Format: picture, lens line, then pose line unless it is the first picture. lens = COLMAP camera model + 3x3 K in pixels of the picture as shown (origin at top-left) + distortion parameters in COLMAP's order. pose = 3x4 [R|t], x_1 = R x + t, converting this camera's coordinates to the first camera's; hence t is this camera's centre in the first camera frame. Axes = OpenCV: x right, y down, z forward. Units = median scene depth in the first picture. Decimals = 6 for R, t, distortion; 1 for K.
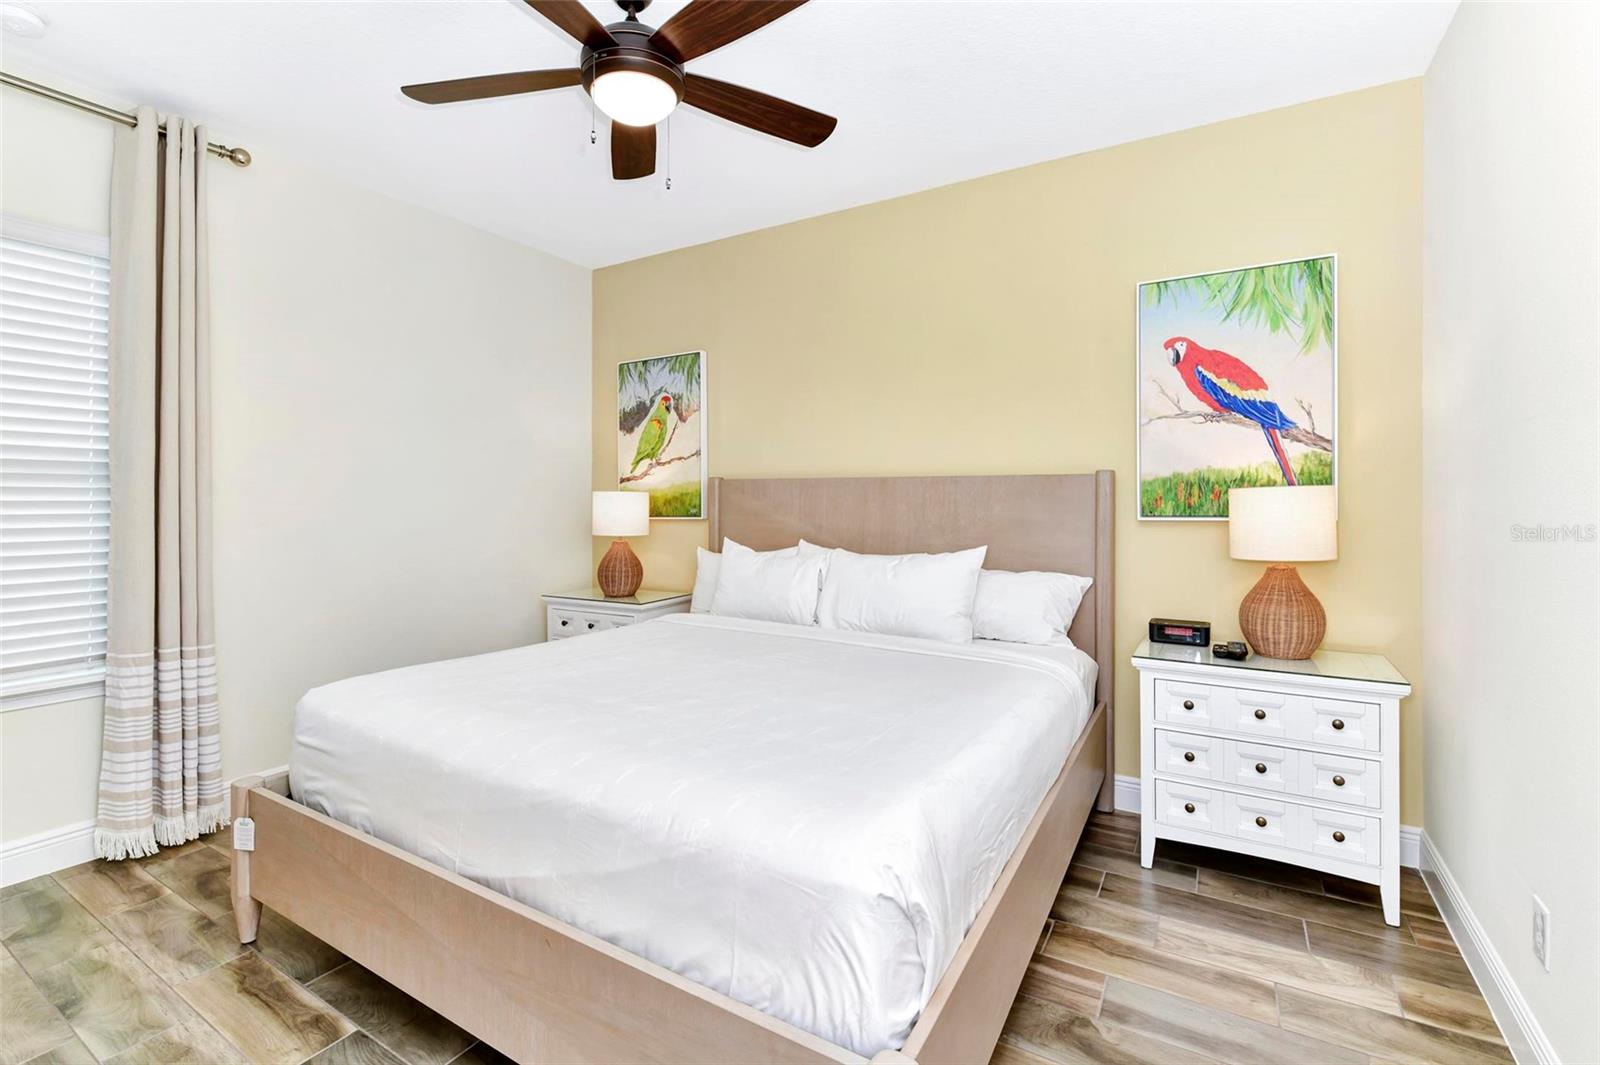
lens RADIAL K [[707.2, 0, 802.7], [0, 707.2, 433.7], [0, 0, 1]] dist [0.025846, -0.014470]
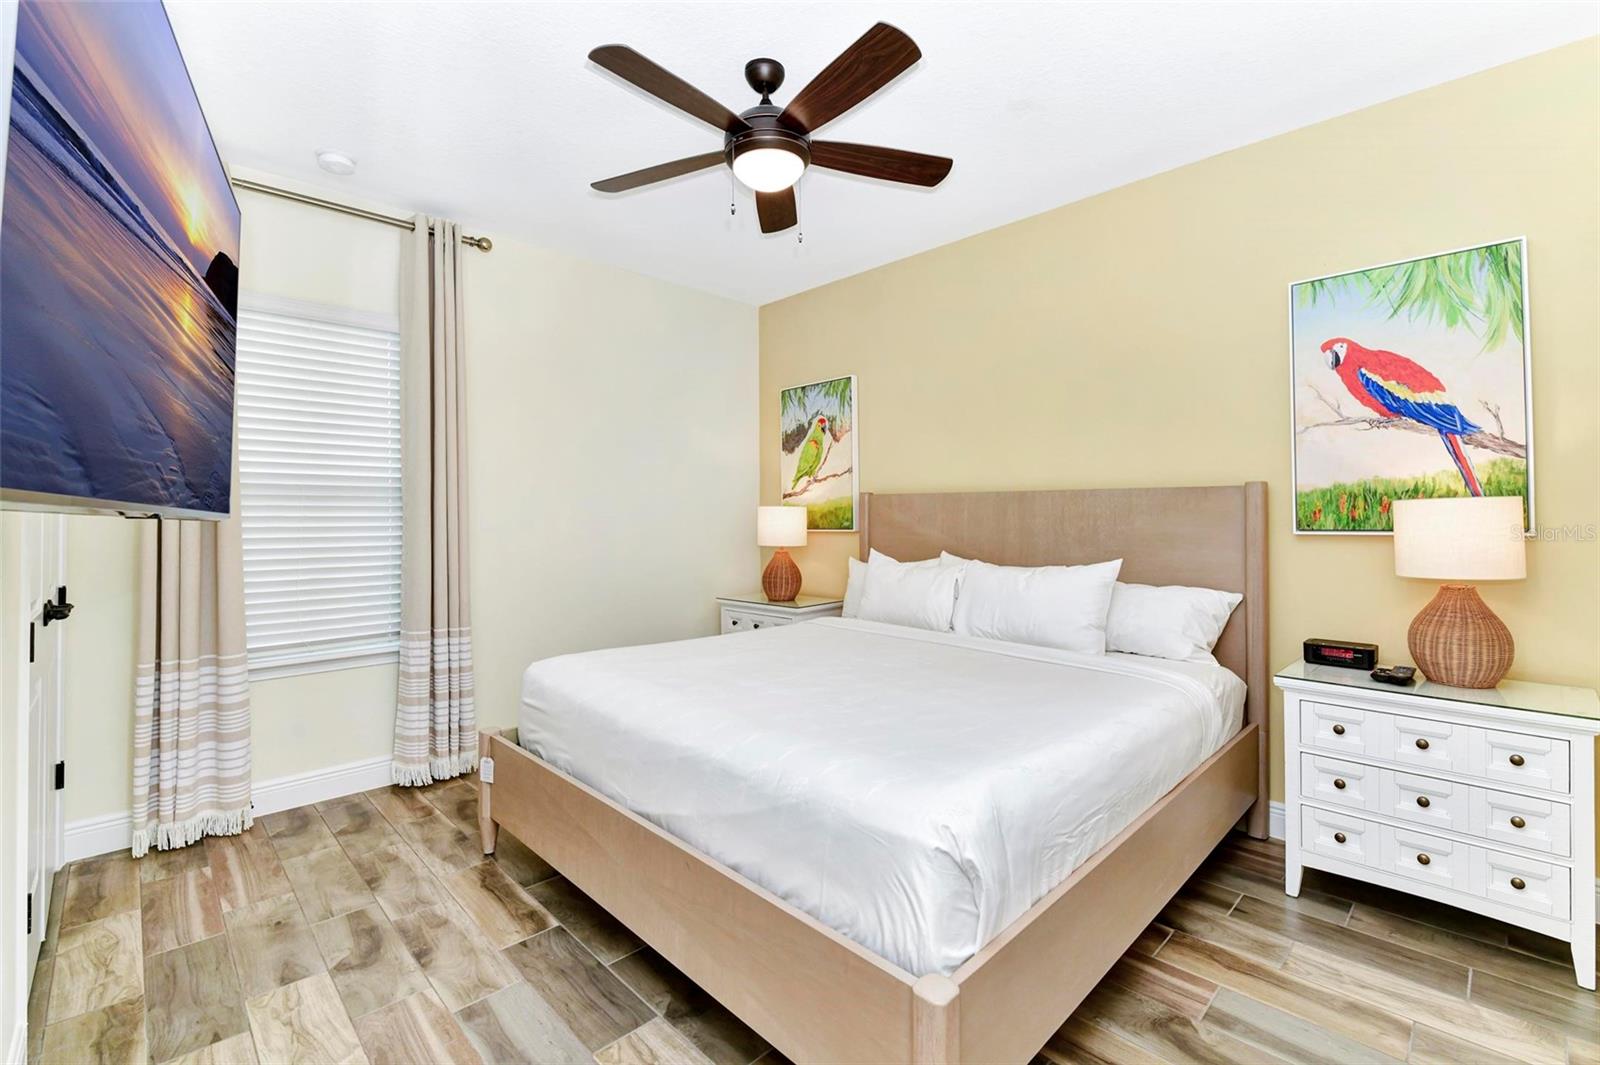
lens RADIAL K [[687.5, 0, 801.7], [0, 687.5, 434.7], [0, 0, 1]] dist [0.032253, -0.012413]
pose [[0.968657, -0.031780, -0.246360, 0.083582], [0.026608, 0.999351, -0.024296, -0.007030], [0.246972, 0.016979, 0.968874, -0.077990]]
